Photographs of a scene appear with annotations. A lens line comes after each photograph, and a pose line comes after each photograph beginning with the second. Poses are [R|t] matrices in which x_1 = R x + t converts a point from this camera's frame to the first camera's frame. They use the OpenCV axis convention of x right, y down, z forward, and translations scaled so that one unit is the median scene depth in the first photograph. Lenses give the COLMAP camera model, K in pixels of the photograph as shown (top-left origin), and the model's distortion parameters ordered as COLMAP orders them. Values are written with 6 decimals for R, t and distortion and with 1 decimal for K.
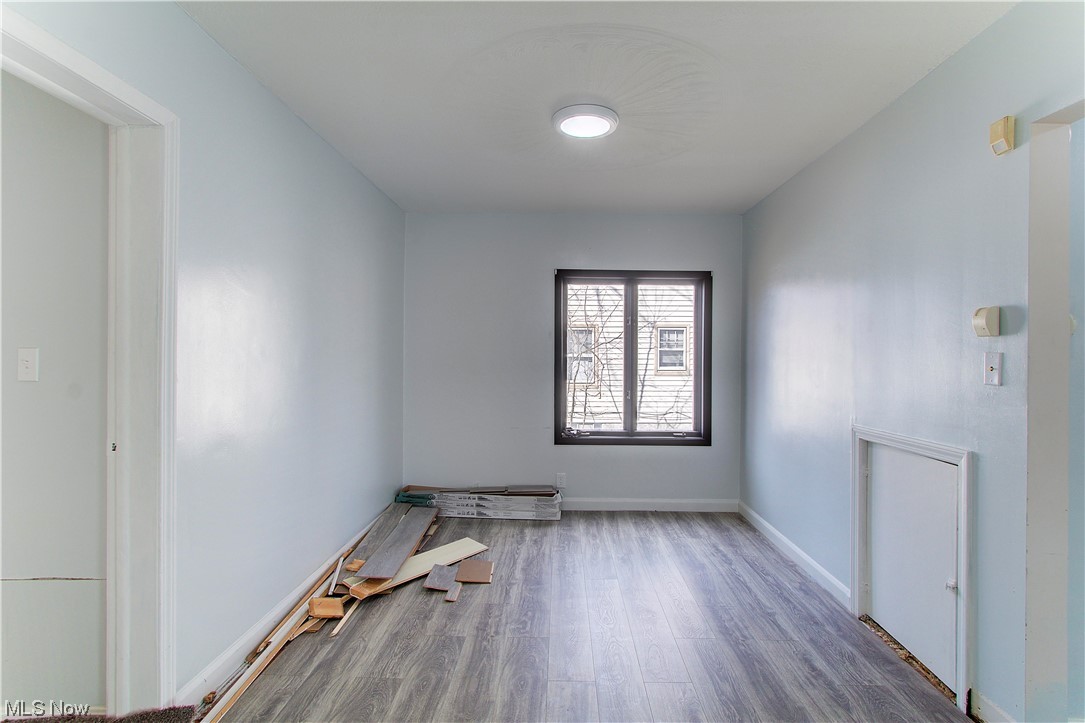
lens RADIAL K [[502.3, 0, 542.5], [0, 502.3, 361.5], [0, 0, 1]] dist [-0.004169, 0.000248]
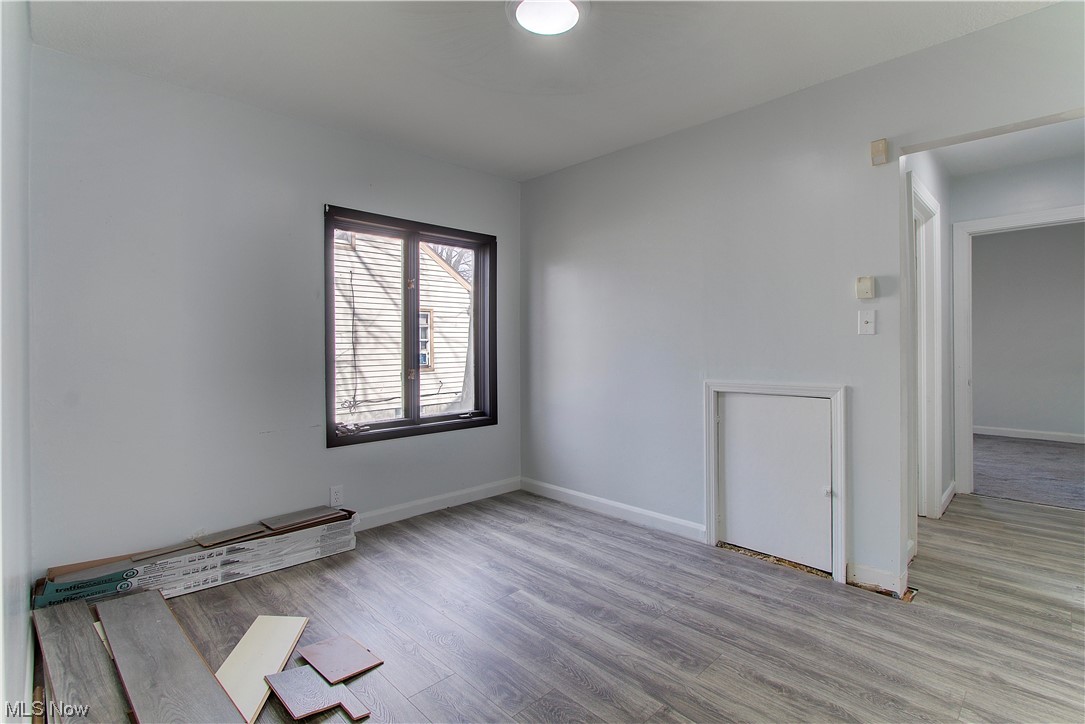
lens RADIAL K [[519.9, 0, 542.9], [0, 519.9, 350.2], [0, 0, 1]] dist [-0.005248, 0.000046]
pose [[0.695859, -0.014368, 0.718035, -0.322189], [0.017672, 0.999840, 0.002881, 0.031502], [-0.717961, 0.010684, 0.696001, 0.286243]]
